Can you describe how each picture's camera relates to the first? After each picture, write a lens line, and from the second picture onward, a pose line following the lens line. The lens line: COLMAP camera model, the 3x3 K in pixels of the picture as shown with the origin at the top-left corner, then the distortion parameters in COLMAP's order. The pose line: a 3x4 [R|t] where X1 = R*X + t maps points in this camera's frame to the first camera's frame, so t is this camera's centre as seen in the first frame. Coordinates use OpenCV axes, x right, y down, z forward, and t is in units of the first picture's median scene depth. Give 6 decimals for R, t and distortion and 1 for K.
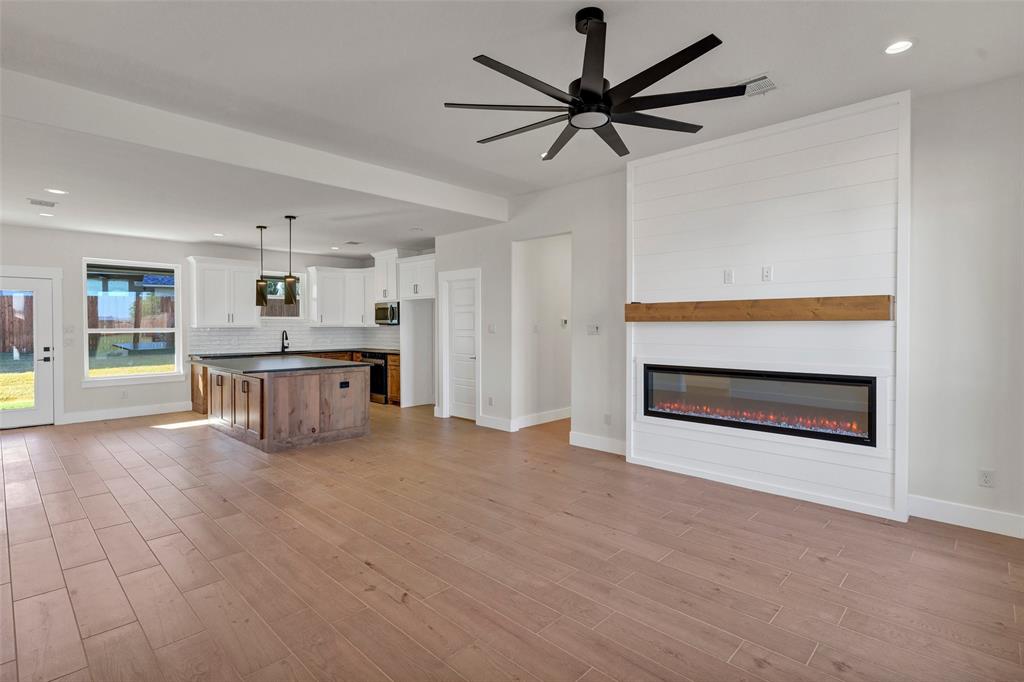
lens RADIAL K [[498.4, 0, 512.1], [0, 498.4, 336.6], [0, 0, 1]] dist [0.001594, 0.000553]
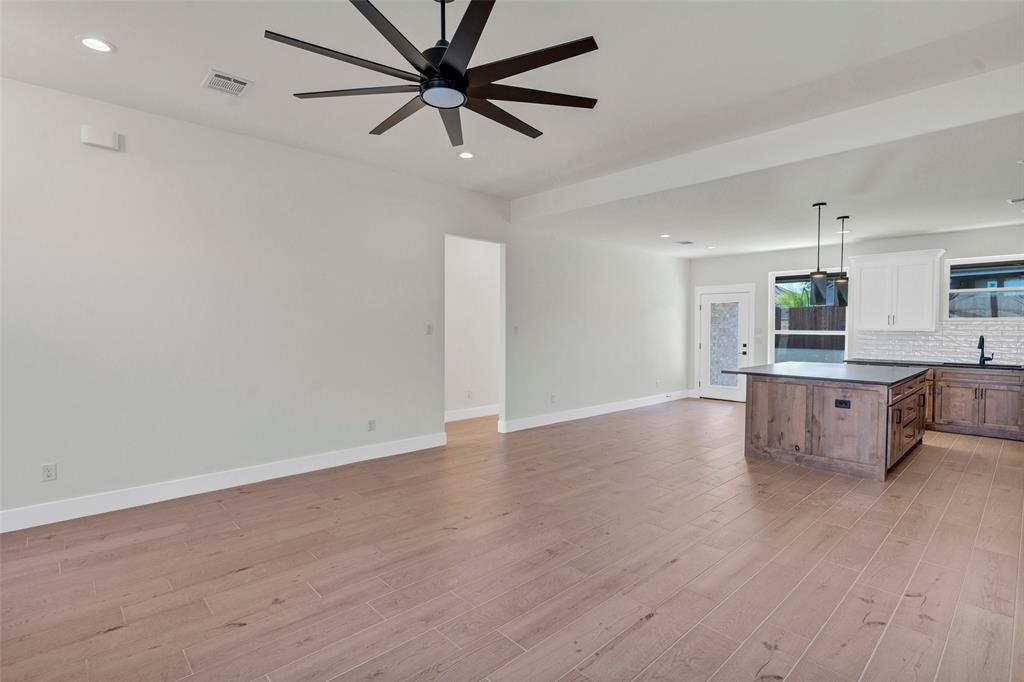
lens RADIAL K [[487.9, 0, 512.0], [0, 487.9, 341.0], [0, 0, 1]] dist [-0.000463, 0.000381]
pose [[-0.053227, 0.029985, -0.998132, 0.556212], [-0.027159, 0.999136, 0.031463, -0.015313], [0.998213, 0.028783, -0.052366, 0.629924]]
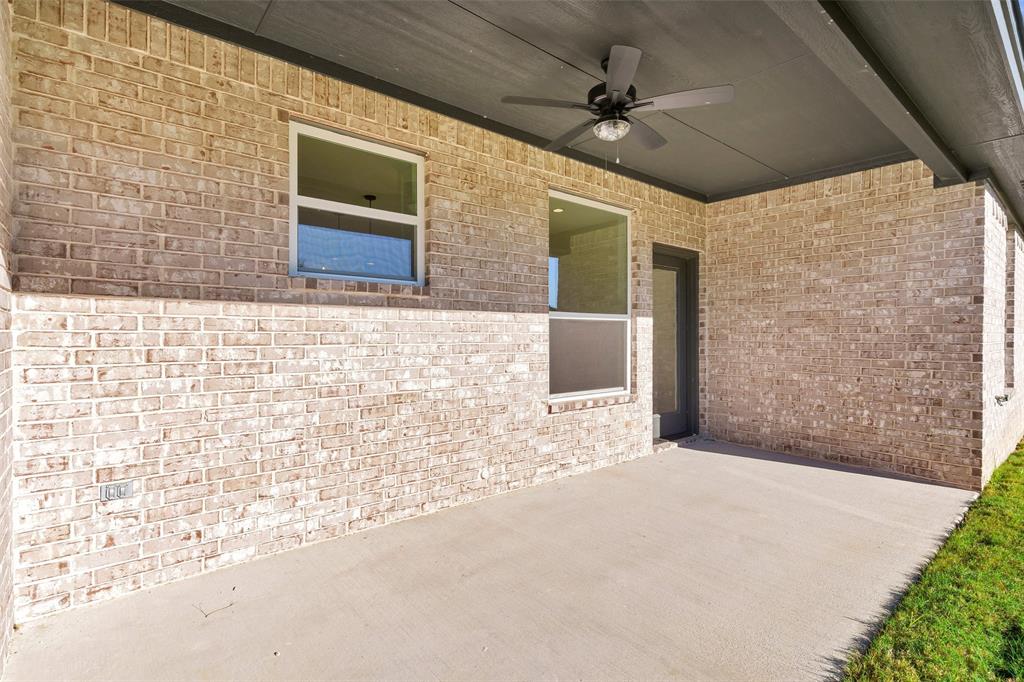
lens RADIAL K [[498.4, 0, 512.1], [0, 498.4, 336.6], [0, 0, 1]] dist [0.001594, 0.000553]
pose [[-0.994916, 0.002348, 0.100678, -1.150889], [0.004718, 0.999717, 0.023305, -0.003421], [-0.100595, 0.023662, -0.994646, 2.518258]]
